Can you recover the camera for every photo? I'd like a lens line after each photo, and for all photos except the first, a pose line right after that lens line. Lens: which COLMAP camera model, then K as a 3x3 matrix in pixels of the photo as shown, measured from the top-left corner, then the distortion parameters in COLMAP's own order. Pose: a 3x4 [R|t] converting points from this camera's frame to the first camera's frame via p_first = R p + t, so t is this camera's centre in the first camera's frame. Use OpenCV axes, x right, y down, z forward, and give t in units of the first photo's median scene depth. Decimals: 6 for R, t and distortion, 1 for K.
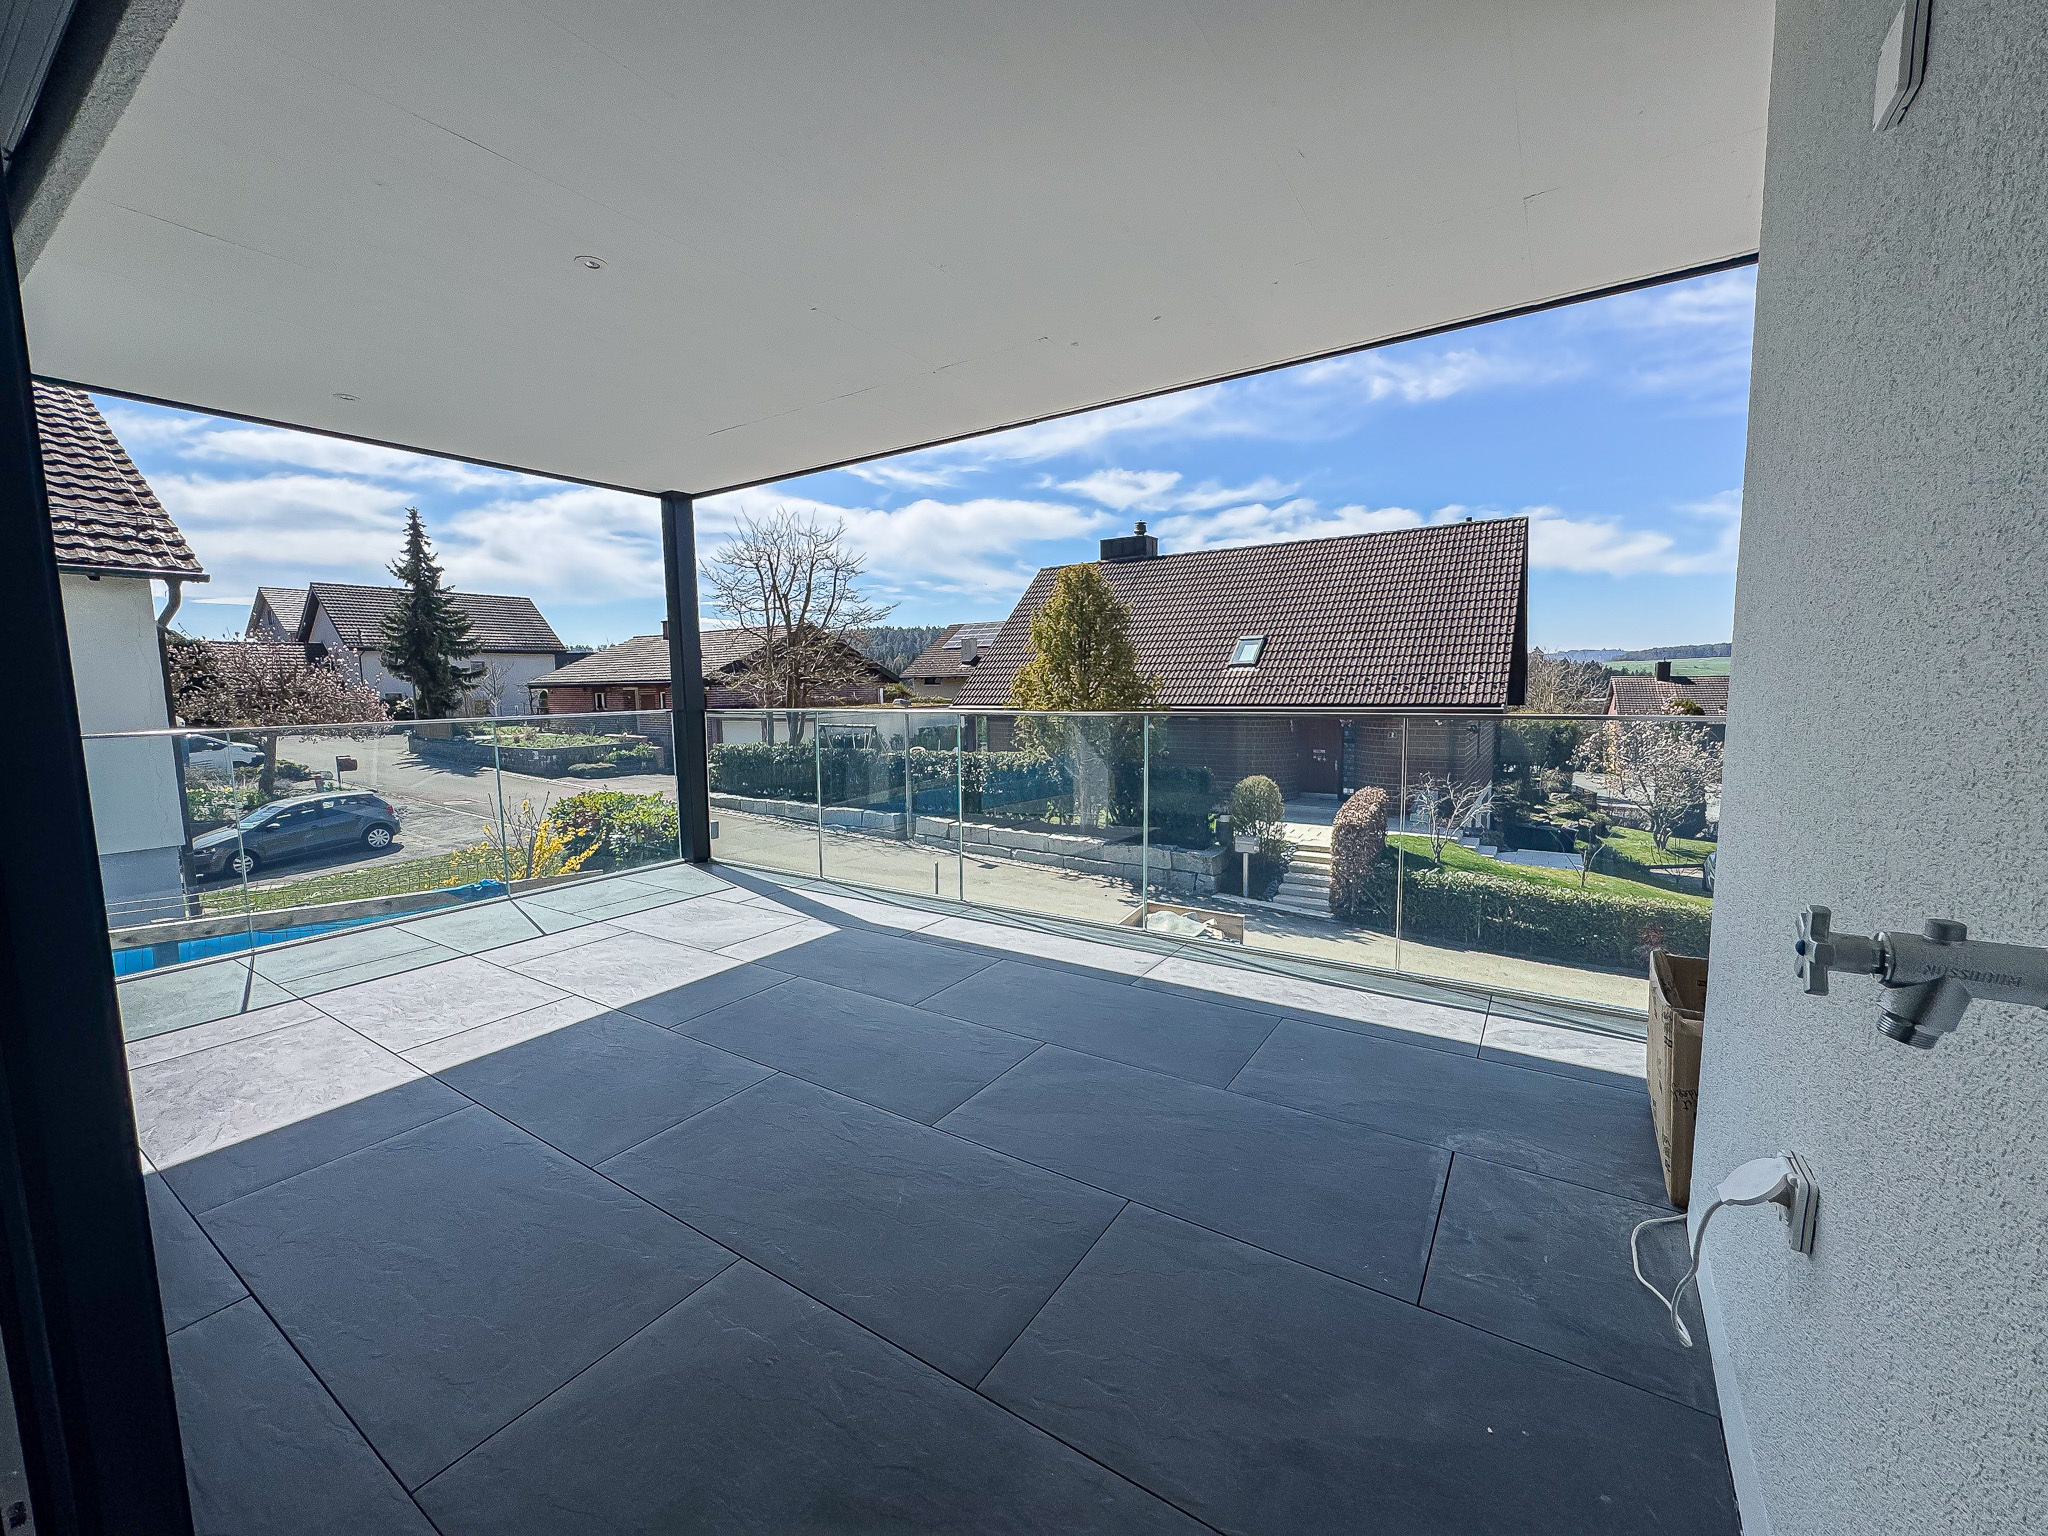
lens RADIAL K [[827.6, 0, 1022.5], [0, 827.6, 772.7], [0, 0, 1]] dist [-0.019951, -0.000087]
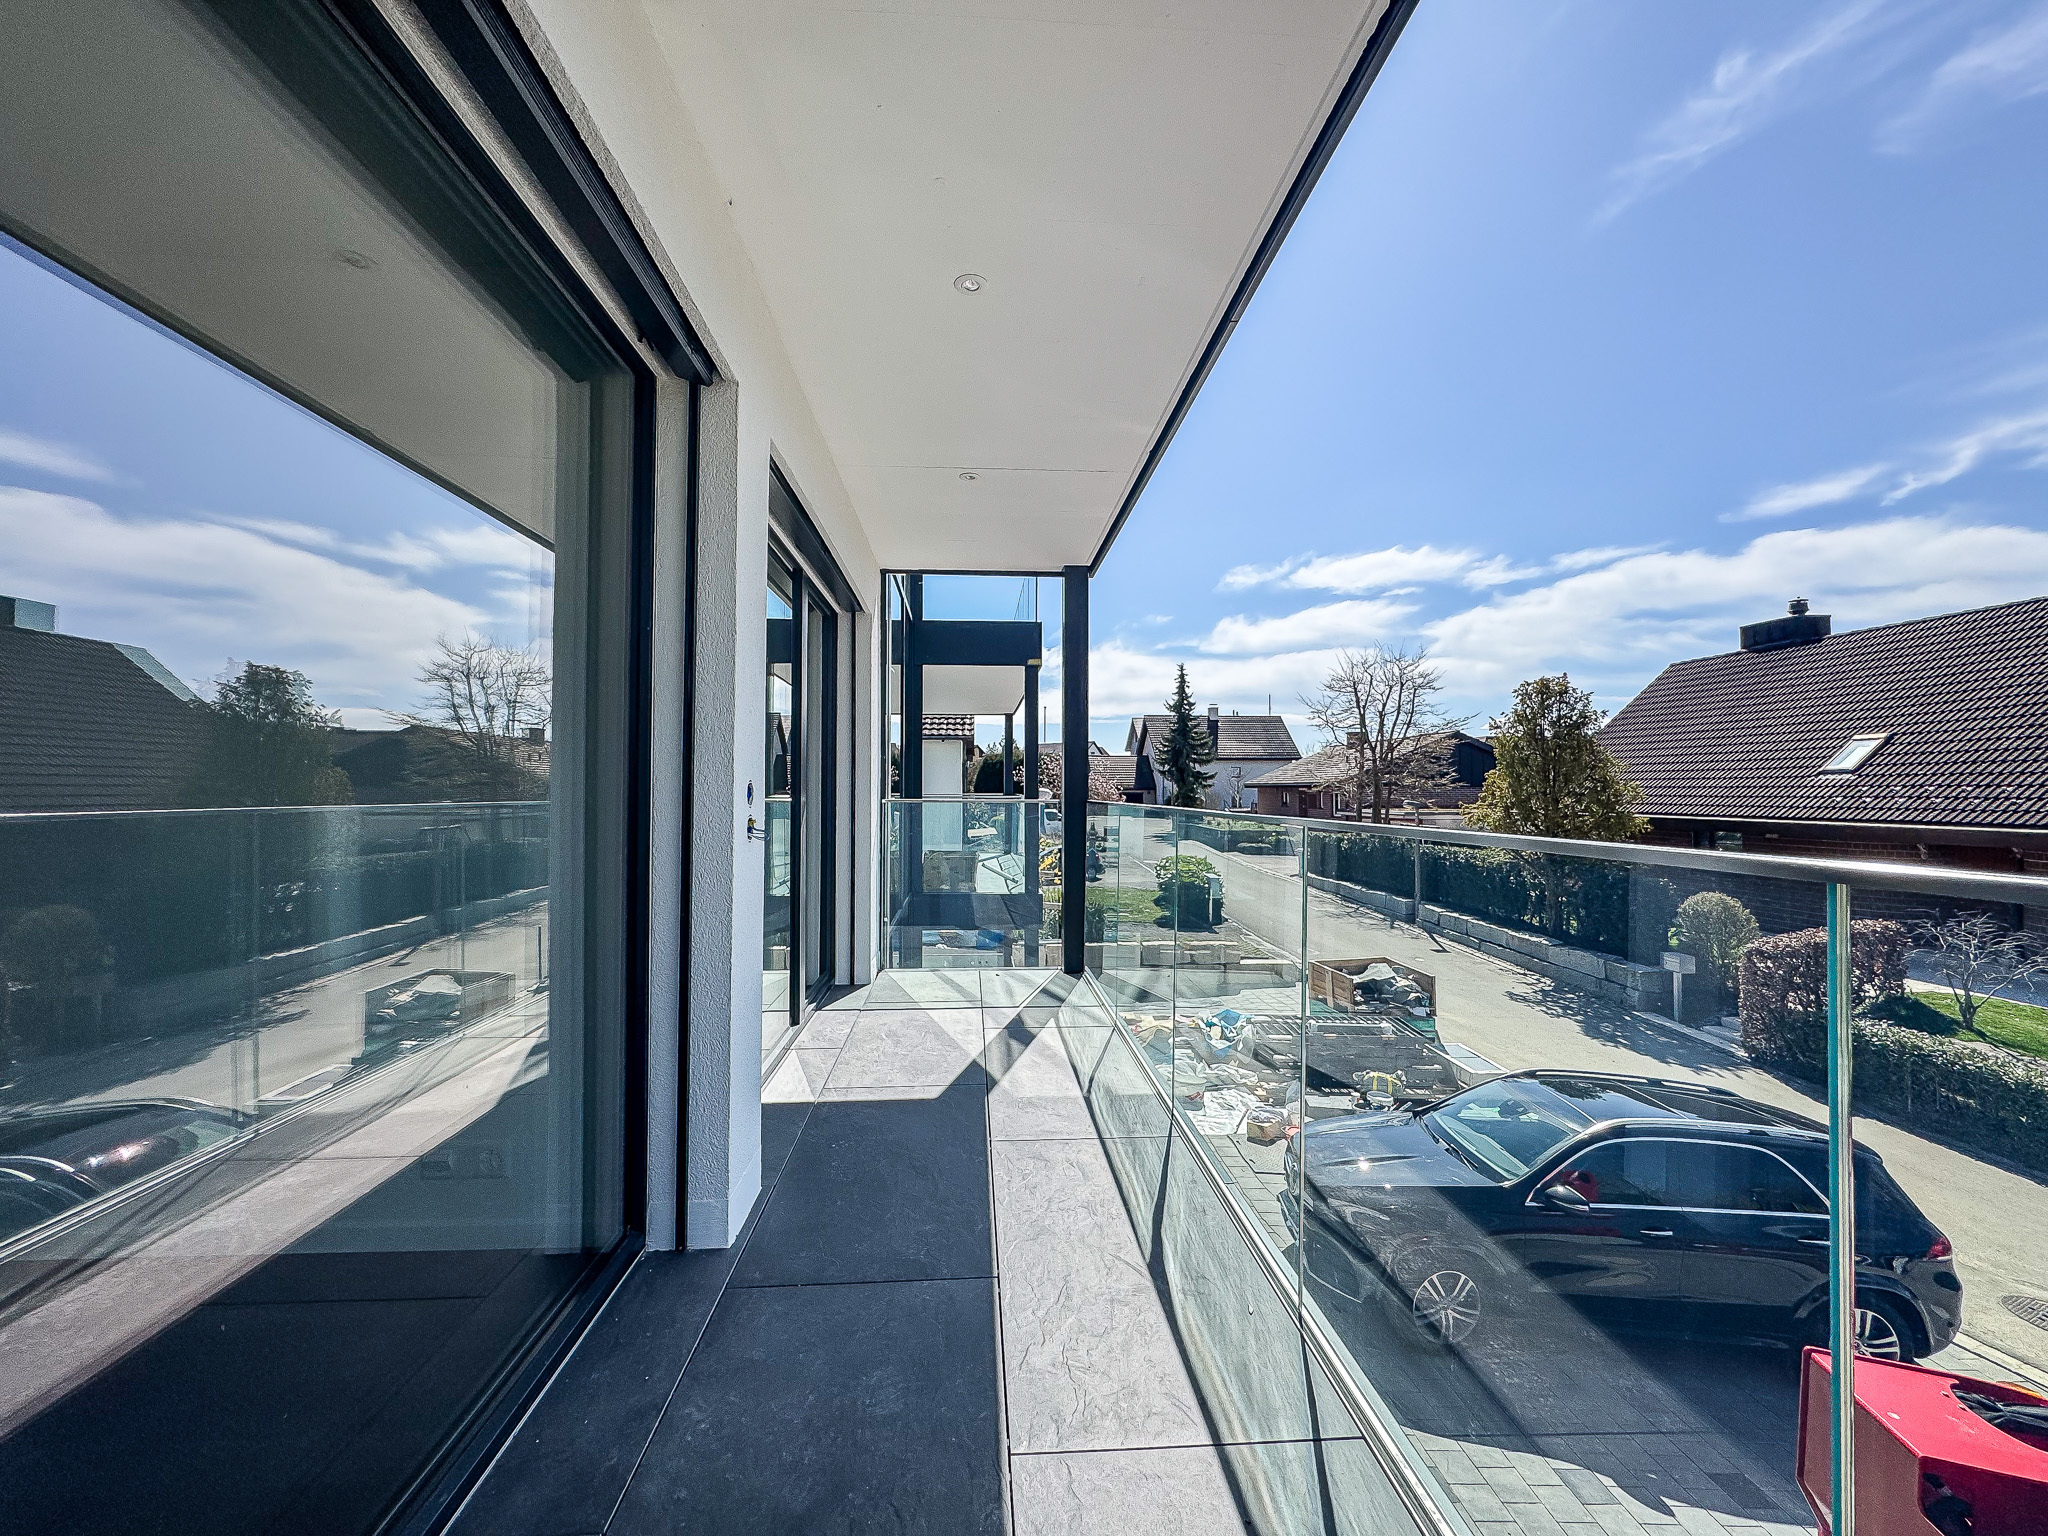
lens RADIAL K [[827.6, 0, 1027.4], [0, 827.6, 777.6], [0, 0, 1]] dist [-0.019951, -0.000087]
pose [[0.591393, 0.005056, -0.806368, 0.301490], [-0.097298, 0.993122, -0.065131, 0.004232], [0.800492, 0.116976, 0.587817, -0.077073]]
